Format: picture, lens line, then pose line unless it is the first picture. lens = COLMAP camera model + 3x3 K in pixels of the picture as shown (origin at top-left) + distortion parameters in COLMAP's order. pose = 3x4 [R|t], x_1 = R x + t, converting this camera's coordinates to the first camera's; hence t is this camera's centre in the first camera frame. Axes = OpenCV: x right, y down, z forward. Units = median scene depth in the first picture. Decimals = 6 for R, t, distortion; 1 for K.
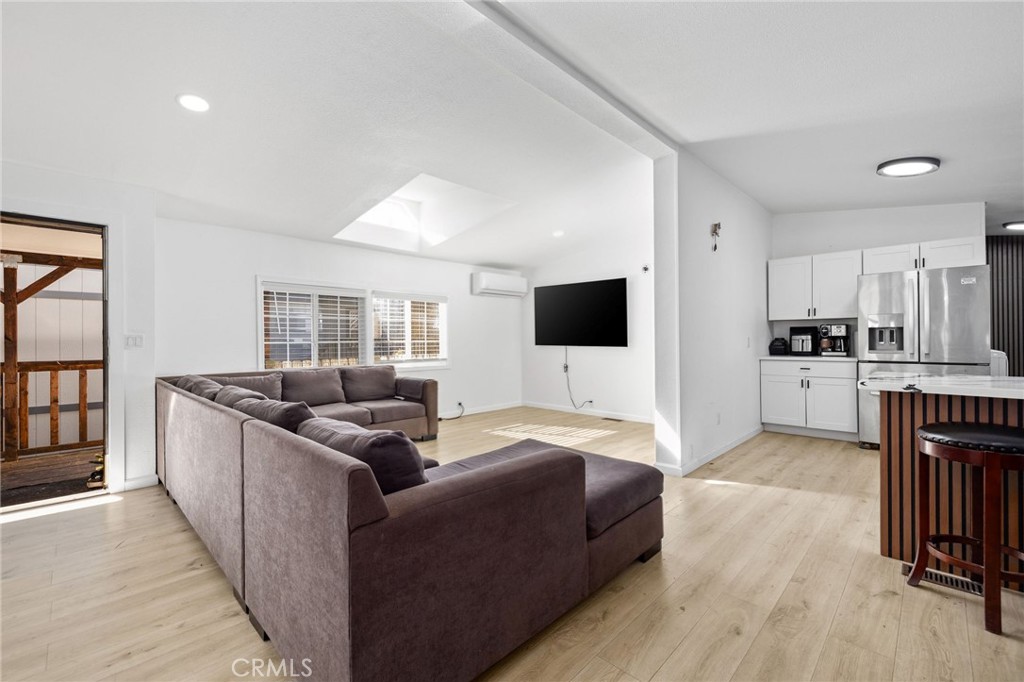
lens RADIAL K [[433.1, 0, 511.6], [0, 433.1, 337.5], [0, 0, 1]] dist [0.004303, -0.000741]
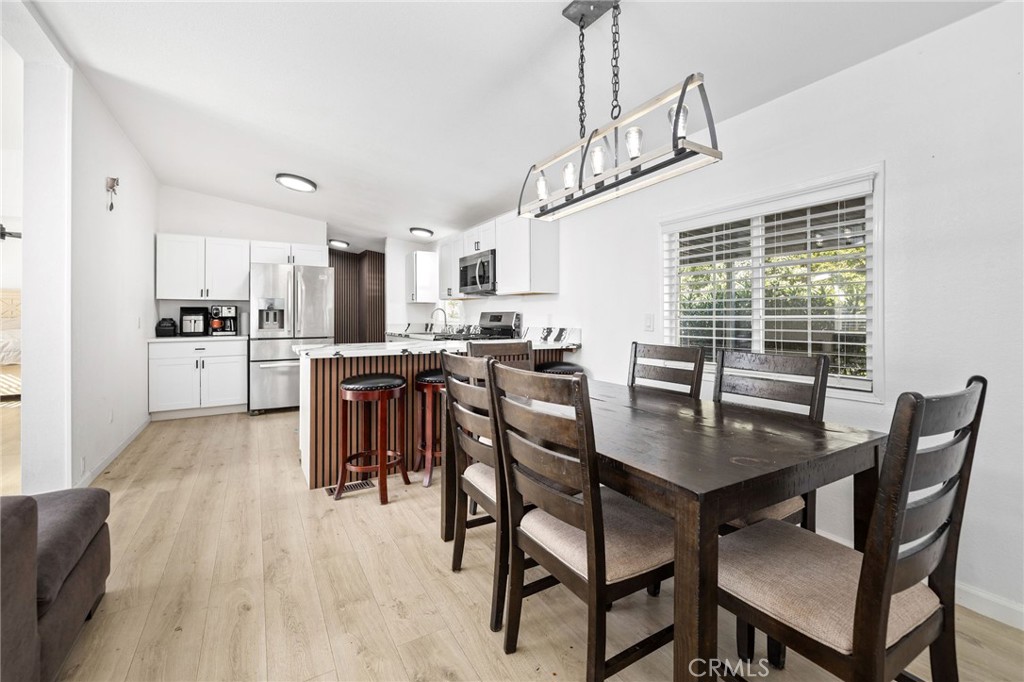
lens RADIAL K [[433.1, 0, 507.1], [0, 433.1, 315.9], [0, 0, 1]] dist [0.004303, -0.000741]
pose [[0.266667, 0.009984, 0.963737, -0.103290], [-0.002417, 0.999950, -0.009691, 0.003515], [-0.963786, 0.000255, 0.266678, 0.053527]]
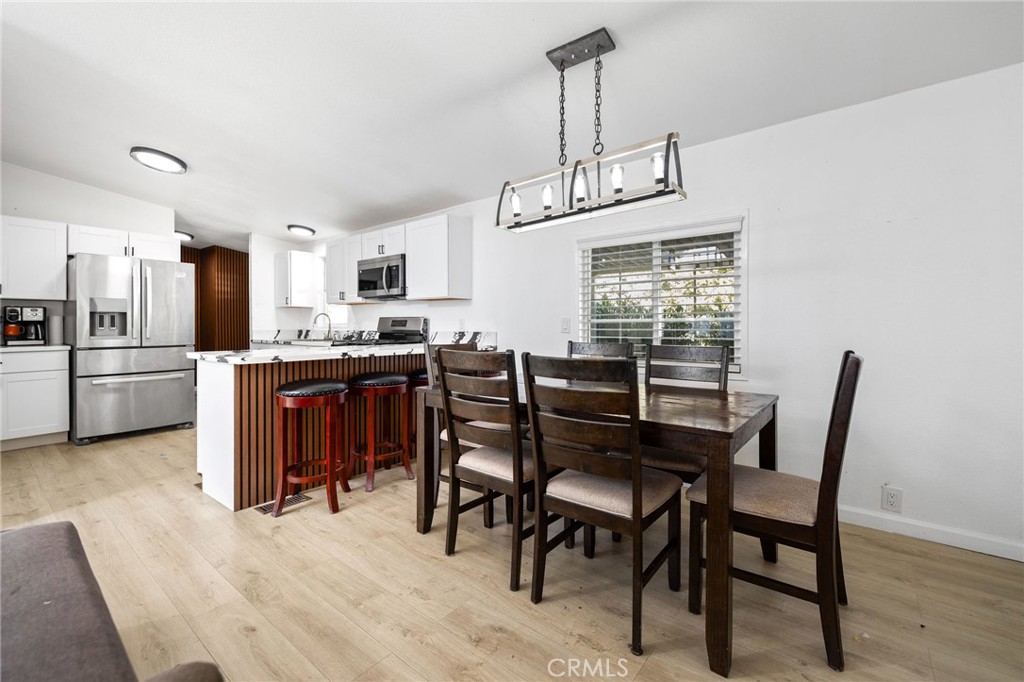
lens RADIAL K [[433.1, 0, 505.8], [0, 433.1, 326.1], [0, 0, 1]] dist [0.004303, -0.000741]
pose [[-0.089413, 0.006696, 0.995972, -0.160065], [0.000053, 0.999977, -0.006718, 0.012921], [-0.995995, -0.000548, -0.089411, 0.190562]]
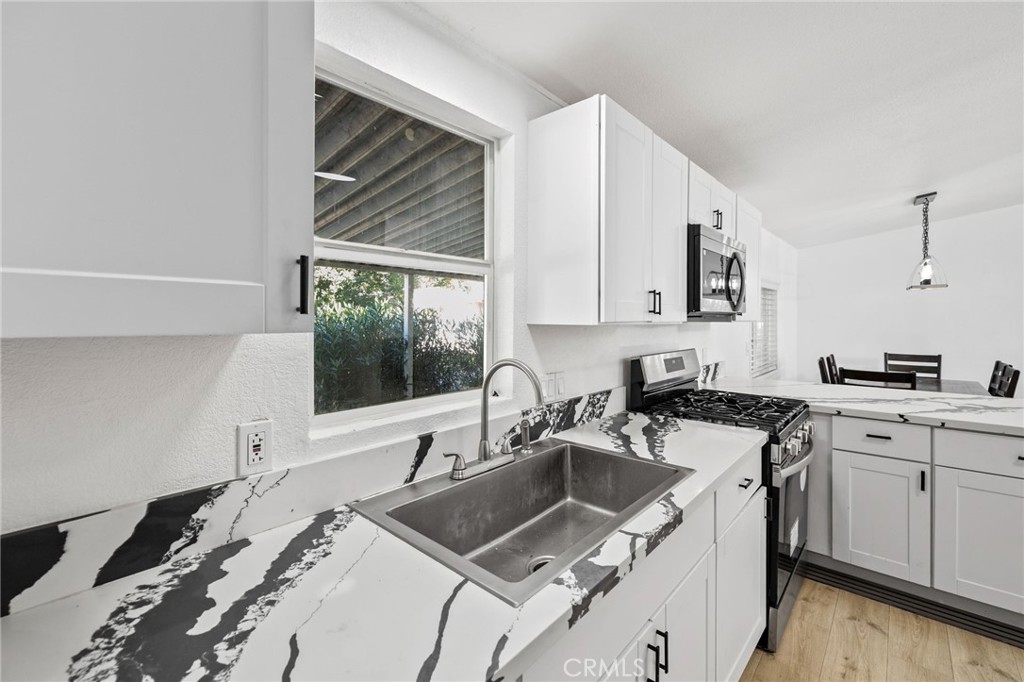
lens RADIAL K [[433.1, 0, 514.0], [0, 433.1, 322.1], [0, 0, 1]] dist [0.004303, -0.000741]
pose [[-0.999305, 0.008176, -0.036367, 1.068976], [0.007874, 0.999933, 0.008451, -0.055927], [0.036434, 0.008159, -0.999303, 0.853072]]
